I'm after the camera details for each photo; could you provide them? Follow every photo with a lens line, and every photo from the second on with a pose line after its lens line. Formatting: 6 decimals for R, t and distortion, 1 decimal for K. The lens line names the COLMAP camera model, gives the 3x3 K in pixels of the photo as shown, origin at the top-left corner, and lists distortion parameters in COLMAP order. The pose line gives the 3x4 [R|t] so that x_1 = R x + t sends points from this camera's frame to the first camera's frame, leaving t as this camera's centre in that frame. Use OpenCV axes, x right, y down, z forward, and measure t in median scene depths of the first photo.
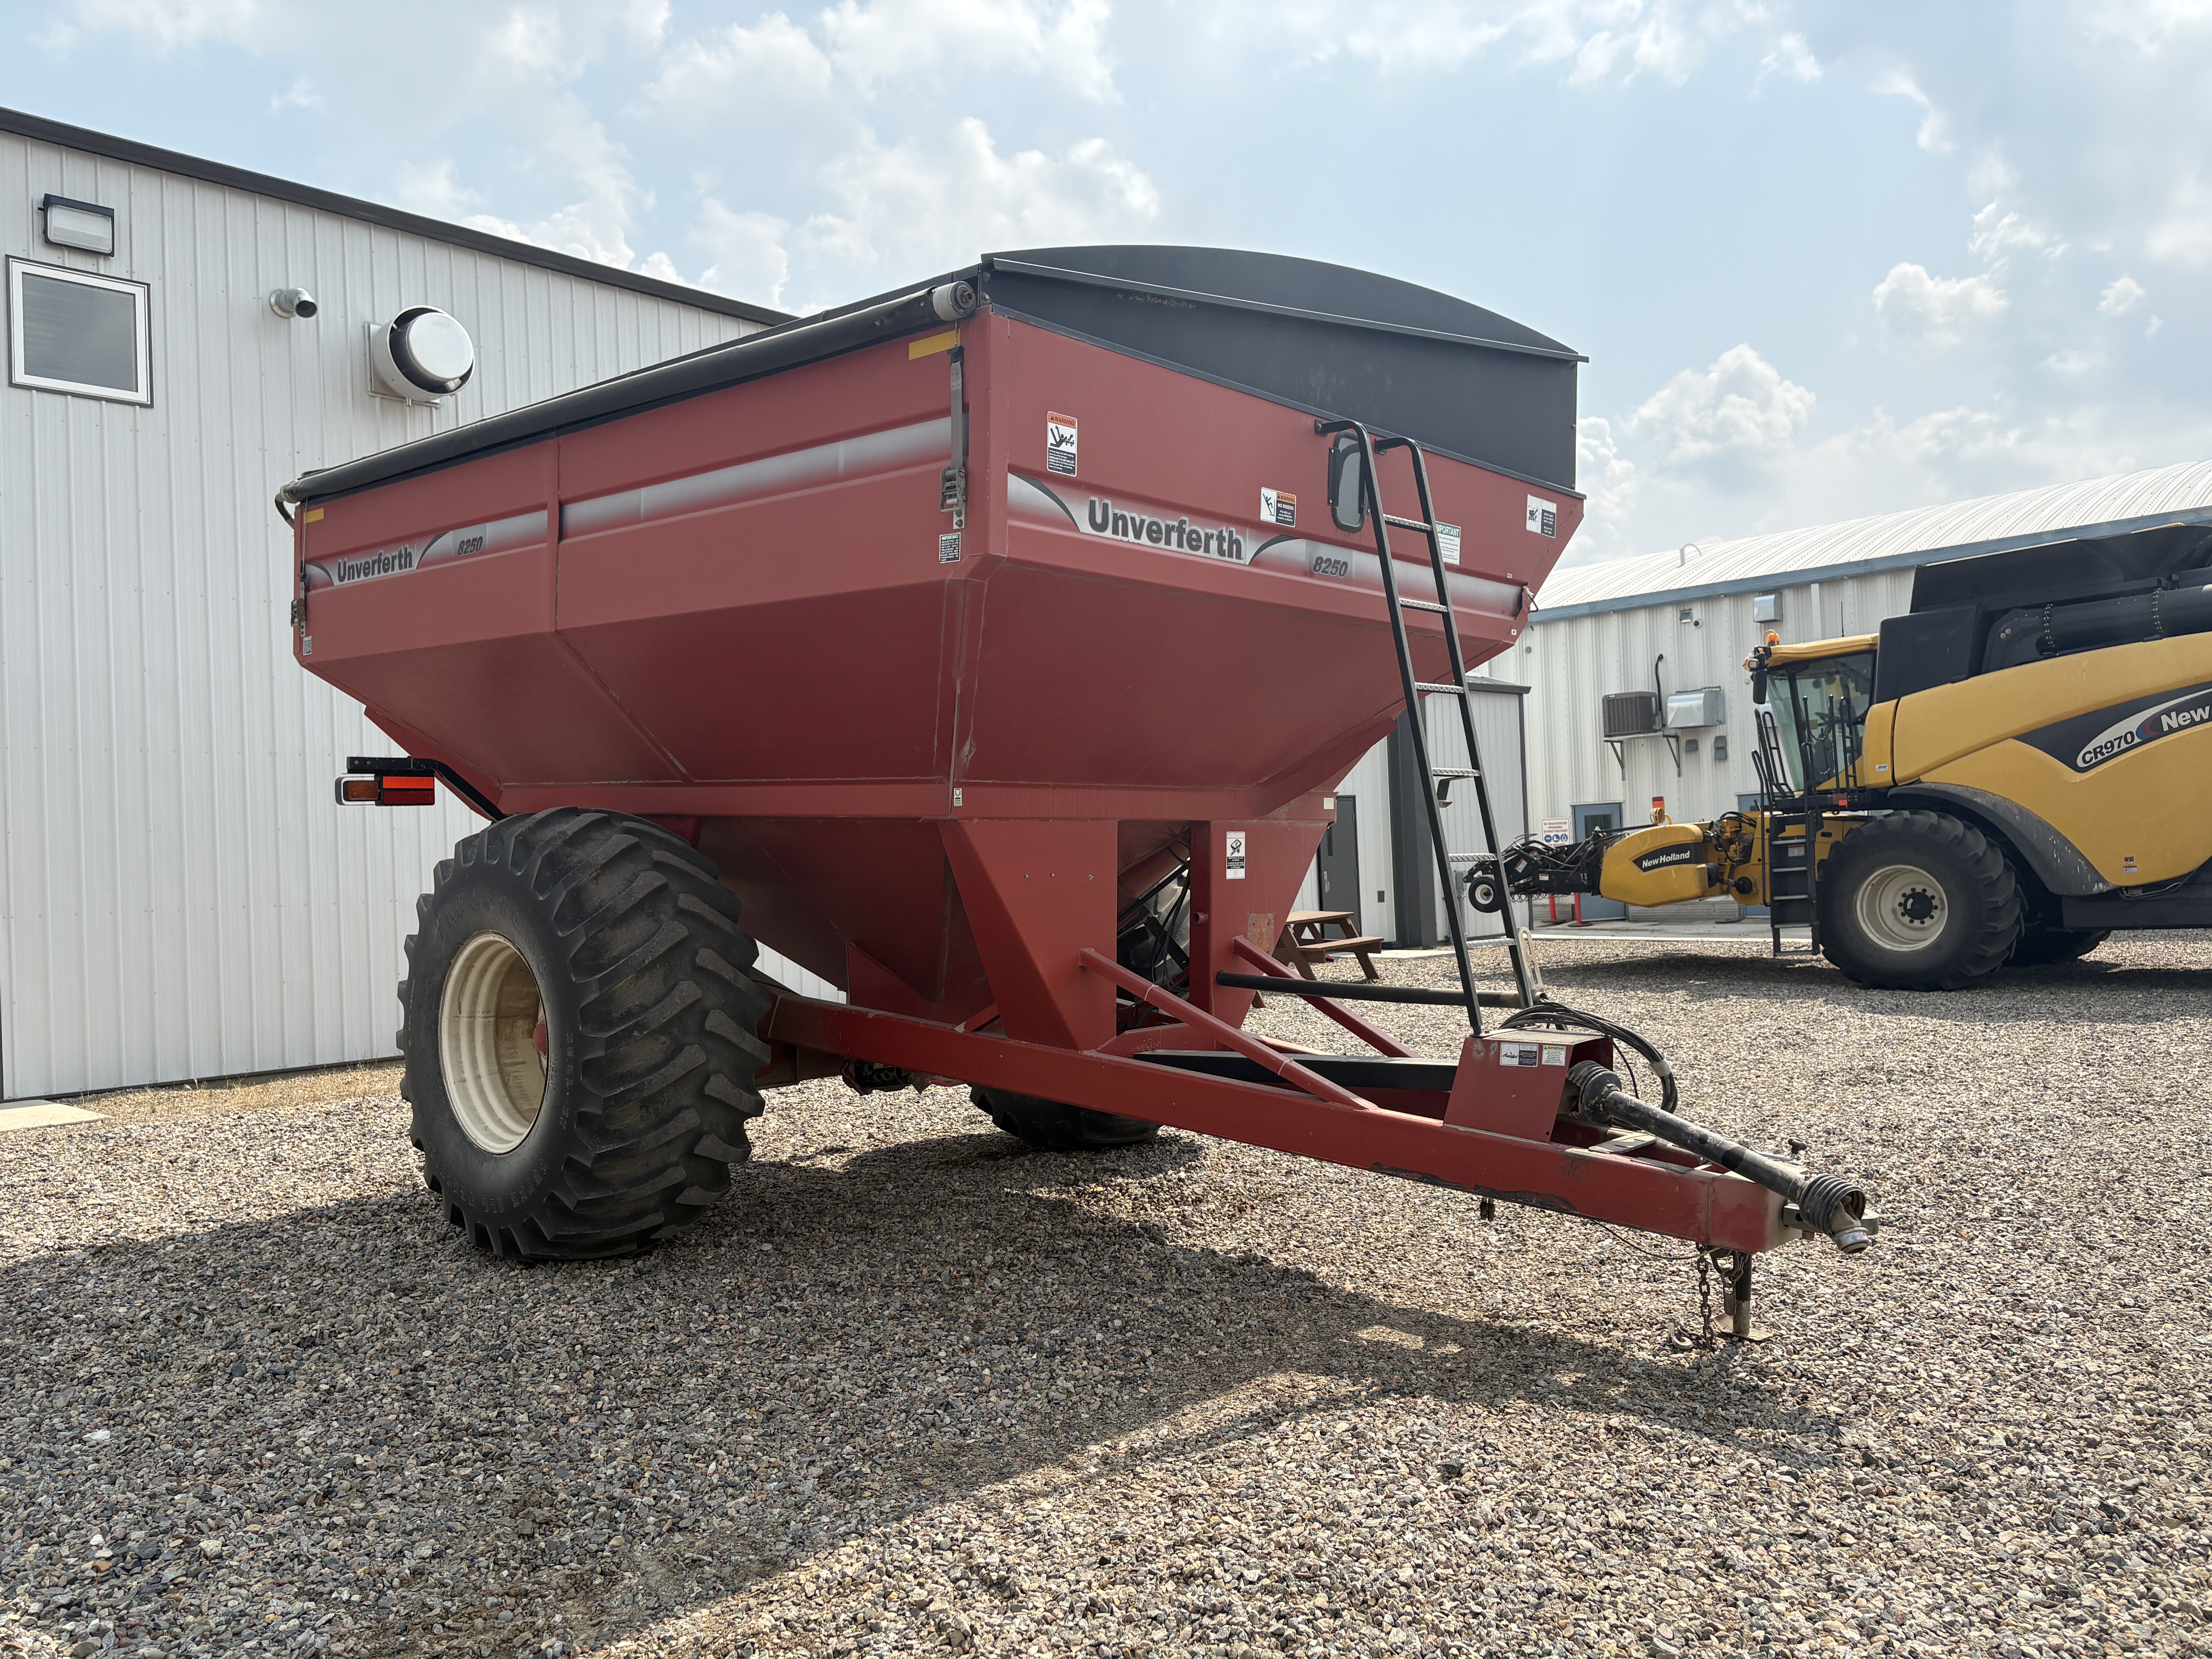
lens RADIAL K [[1669.3, 0, 1104.5], [0, 1669.3, 864.1], [0, 0, 1]] dist [0.077560, -0.120856]
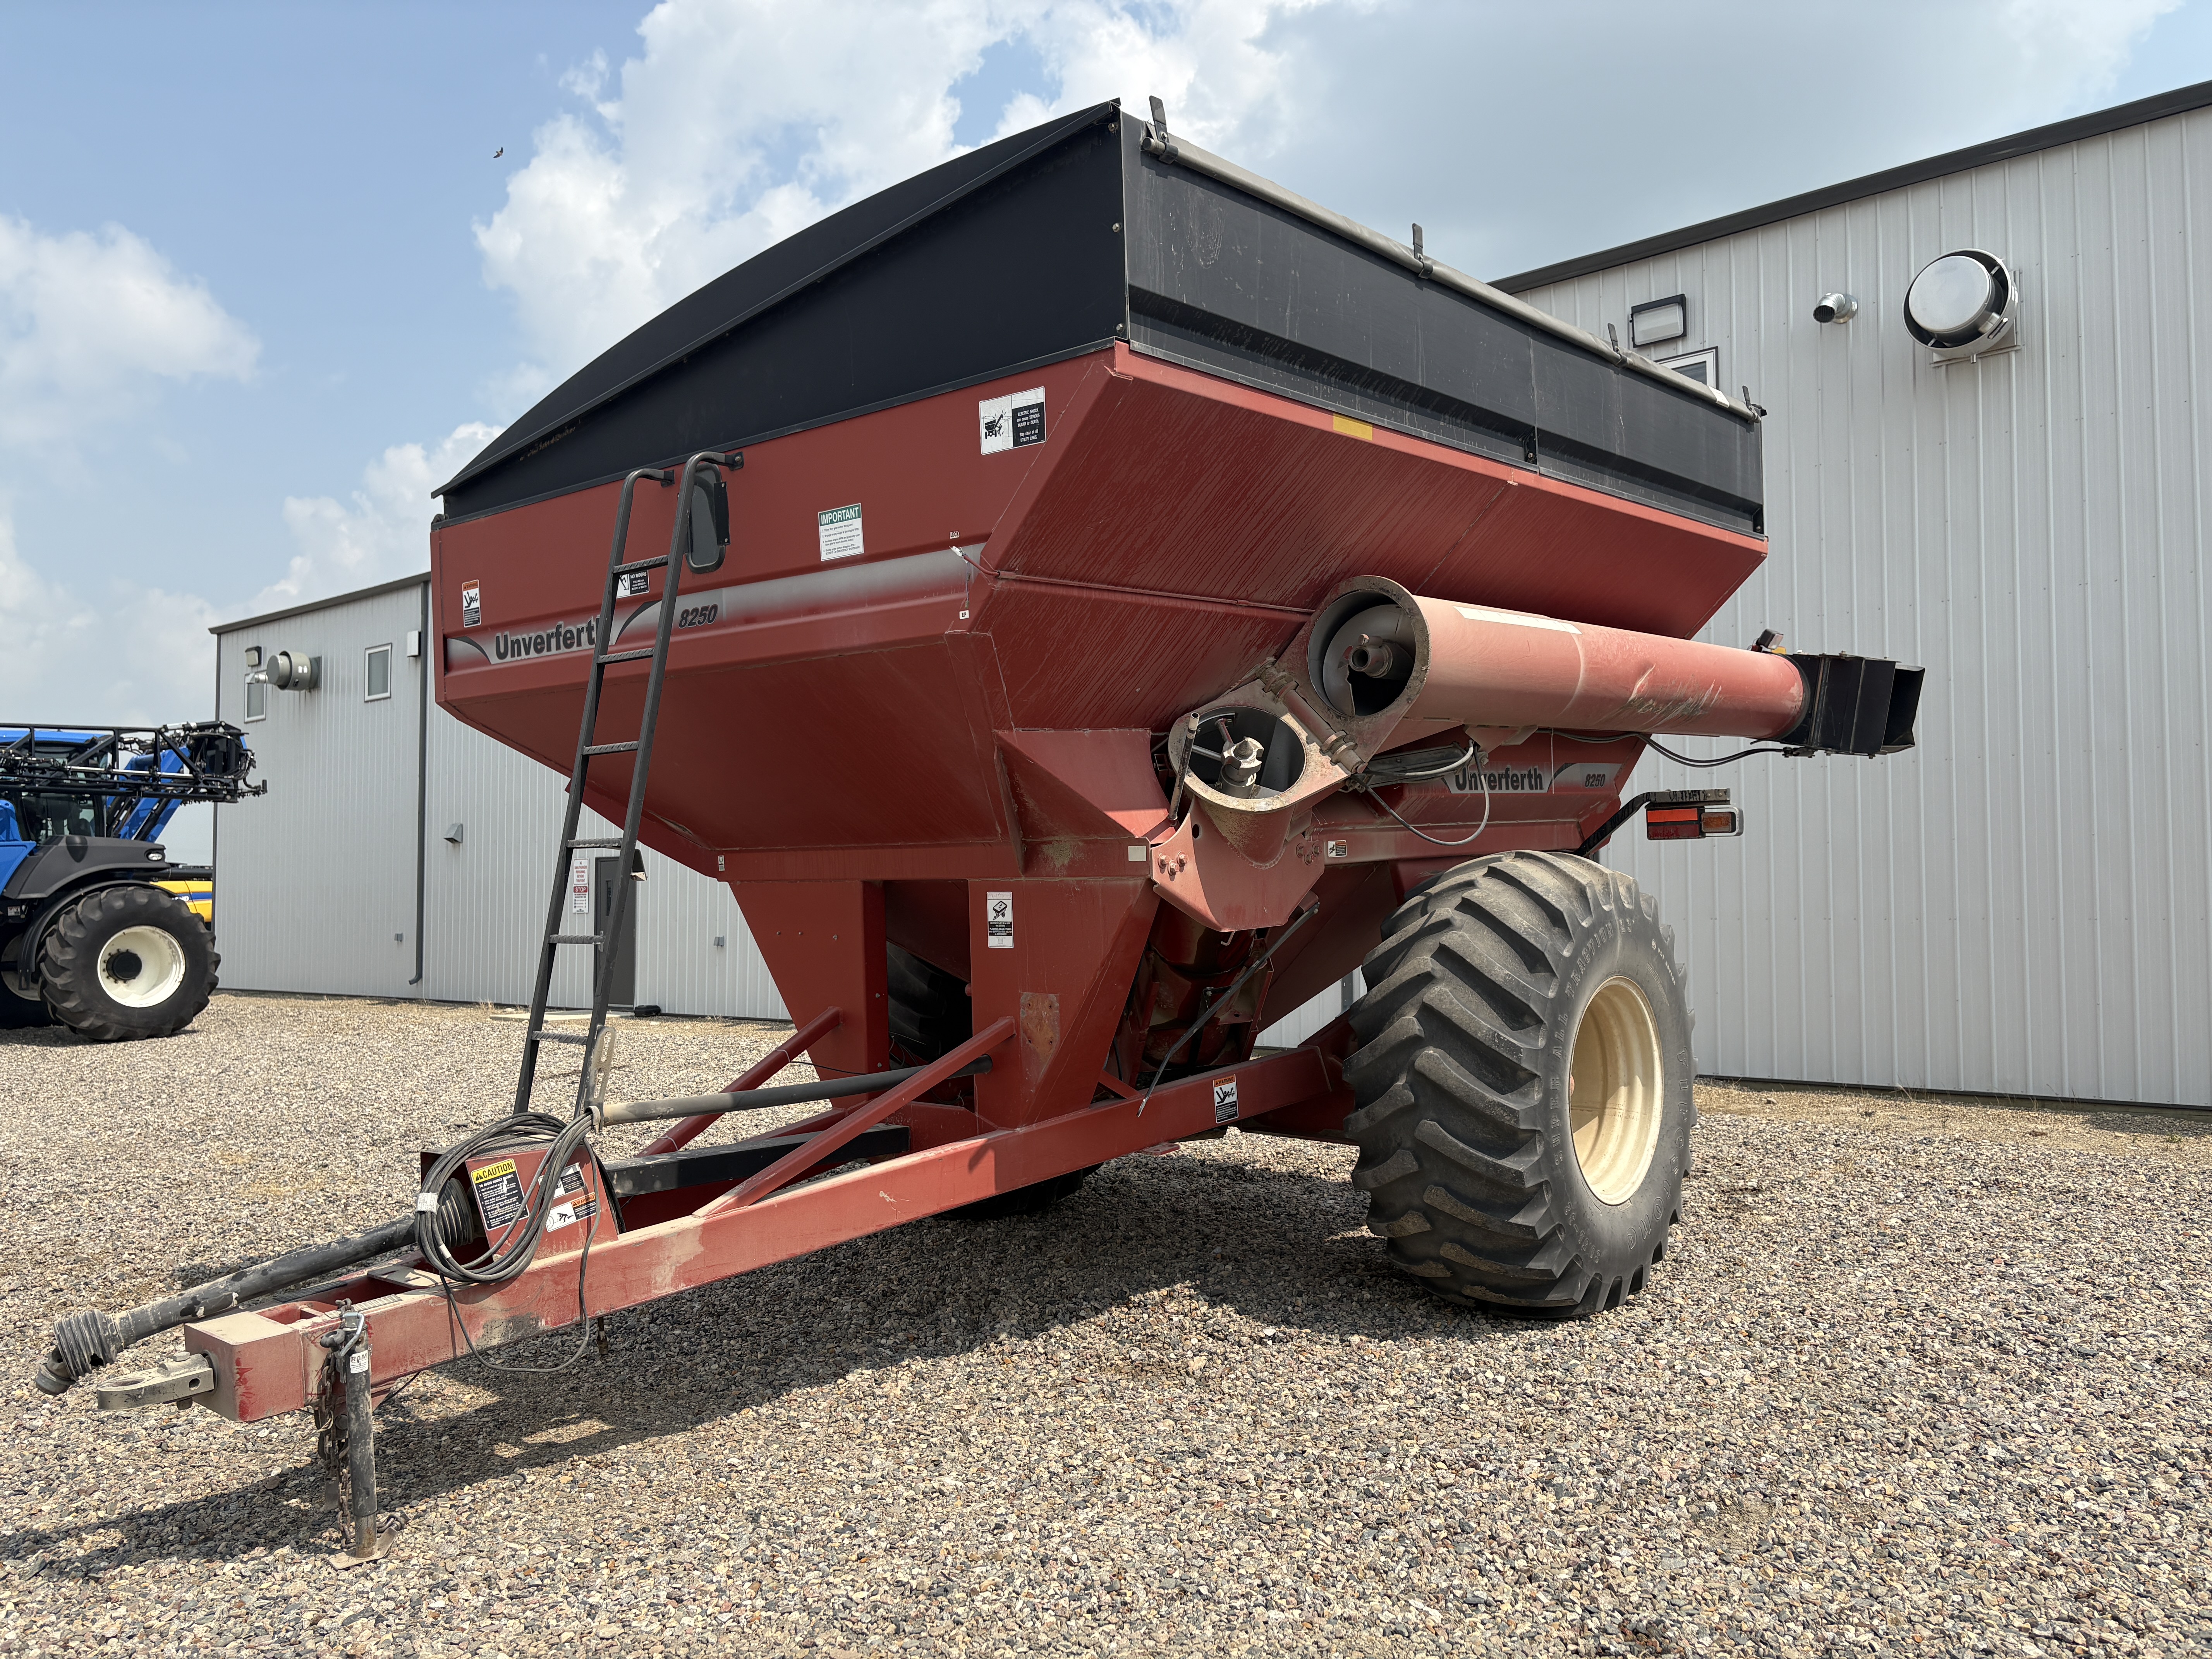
lens RADIAL K [[1662.0, 0, 1106.0], [0, 1662.0, 829.5], [0, 0, 1]] dist [0.034224, -0.119036]
pose [[0.046822, -0.008756, -0.998865, 0.969615], [0.006485, 0.999943, -0.008461, -0.045788], [0.998882, -0.006081, 0.046876, 1.076601]]
